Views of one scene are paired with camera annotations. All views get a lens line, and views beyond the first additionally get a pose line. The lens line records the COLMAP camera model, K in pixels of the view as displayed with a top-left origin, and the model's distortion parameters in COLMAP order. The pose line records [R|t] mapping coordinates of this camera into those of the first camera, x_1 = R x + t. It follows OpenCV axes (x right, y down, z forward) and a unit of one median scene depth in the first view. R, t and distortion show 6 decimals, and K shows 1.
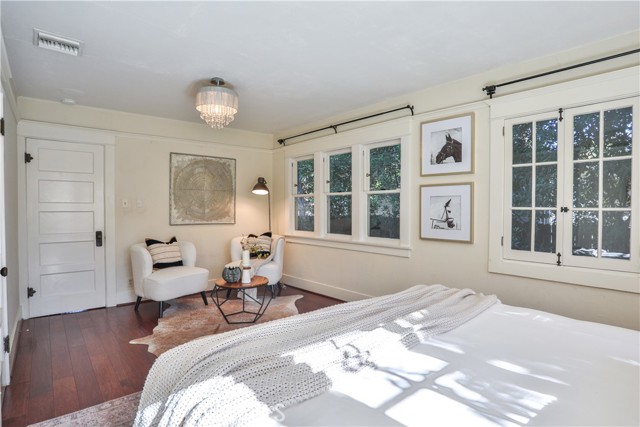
lens RADIAL K [[330.0, 0, 321.2], [0, 330.0, 211.6], [0, 0, 1]] dist [-0.056836, 0.018368]
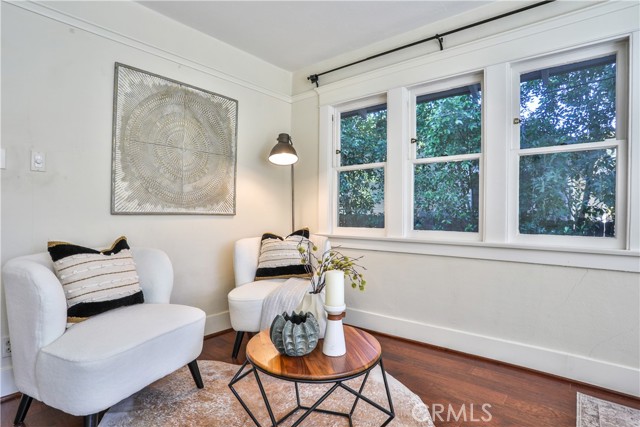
lens RADIAL K [[330.0, 0, 320.6], [0, 330.0, 209.7], [0, 0, 1]] dist [-0.056836, 0.018368]
pose [[0.986375, 0.007693, 0.164330, -0.236826], [-0.004786, 0.999825, -0.018078, 0.041969], [-0.164441, 0.017045, 0.986240, 0.477841]]
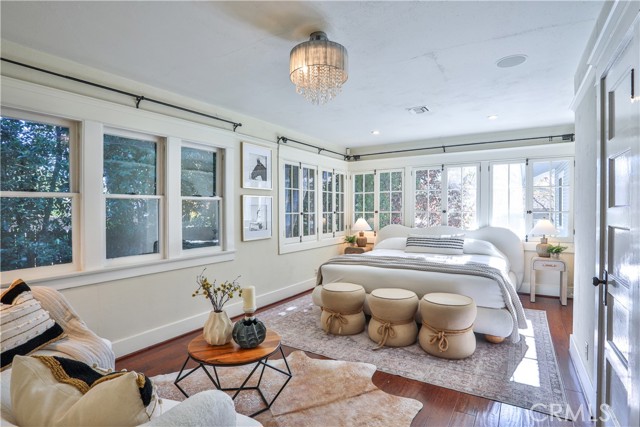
lens RADIAL K [[330.0, 0, 320.7], [0, 330.0, 213.8], [0, 0, 1]] dist [-0.056836, 0.018368]
pose [[-0.275994, -0.001734, 0.961158, -0.678736], [0.032586, 0.999407, 0.011160, -0.013510], [-0.960607, 0.034400, -0.275773, 0.795925]]
